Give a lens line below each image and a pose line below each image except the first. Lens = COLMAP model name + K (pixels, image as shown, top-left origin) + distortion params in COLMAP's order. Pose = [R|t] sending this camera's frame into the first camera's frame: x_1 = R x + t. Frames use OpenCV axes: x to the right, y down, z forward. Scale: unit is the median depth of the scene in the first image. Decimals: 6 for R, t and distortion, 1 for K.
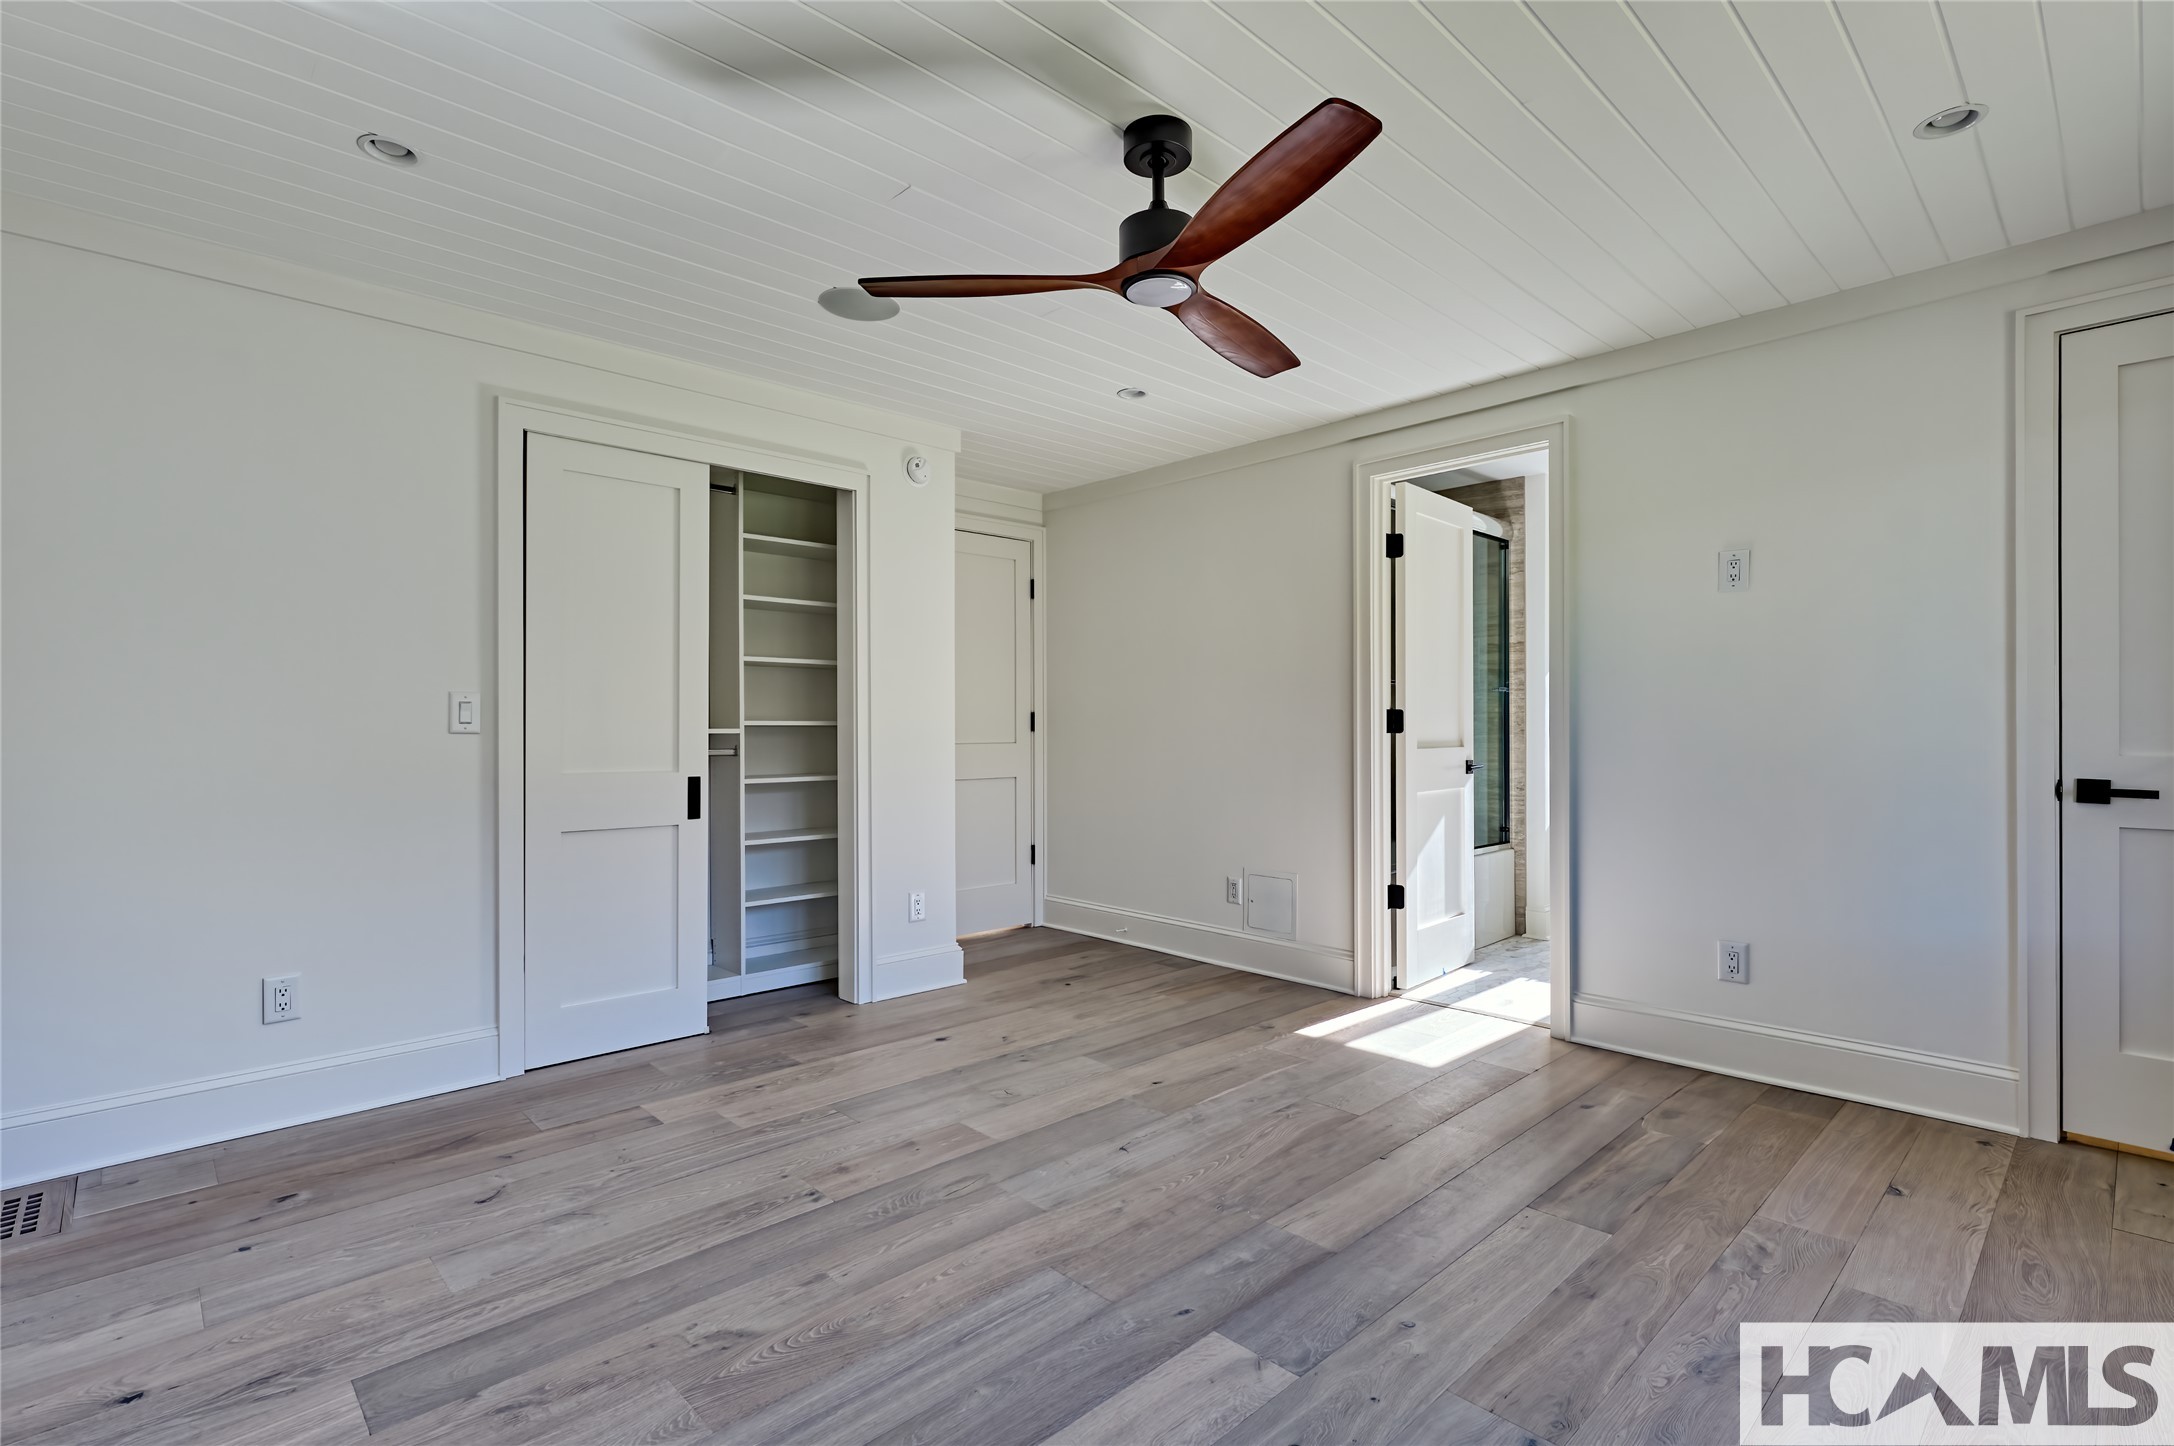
lens RADIAL K [[999.6, 0, 1081.1], [0, 999.6, 731.8], [0, 0, 1]] dist [-0.003279, 0.000379]
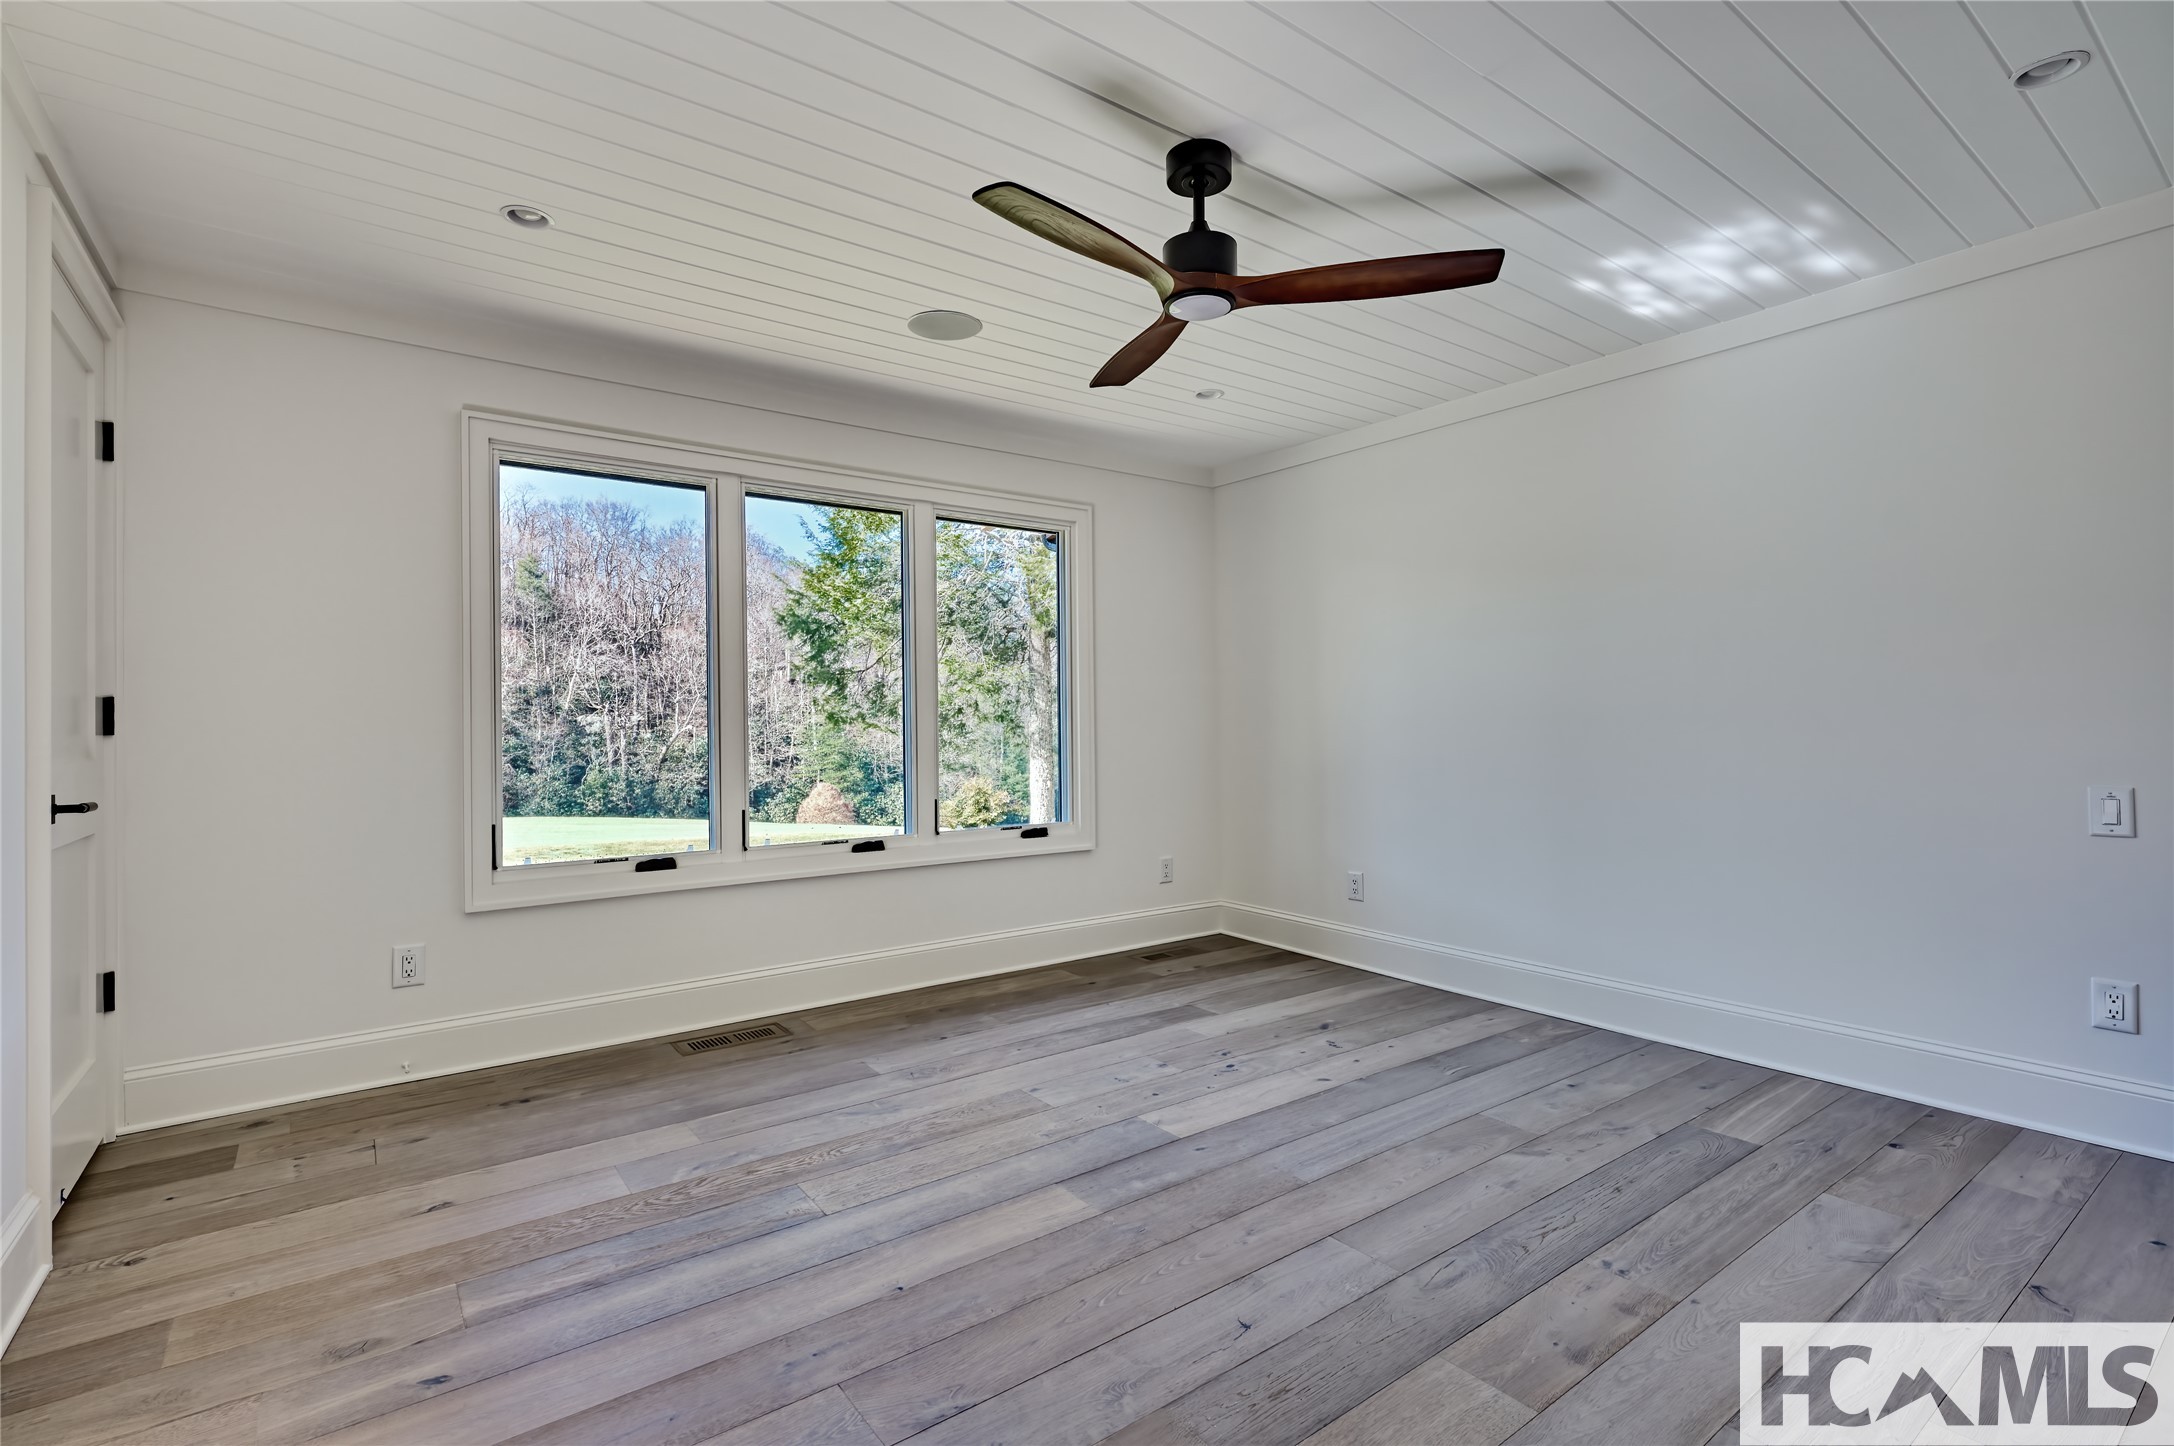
lens RADIAL K [[999.6, 0, 1088.6], [0, 999.6, 723.8], [0, 0, 1]] dist [-0.003279, 0.000379]
pose [[-0.993425, 0.011703, 0.113882, 0.075152], [0.012071, 0.999924, 0.002543, -0.003215], [-0.113843, 0.003901, -0.993491, 1.918619]]
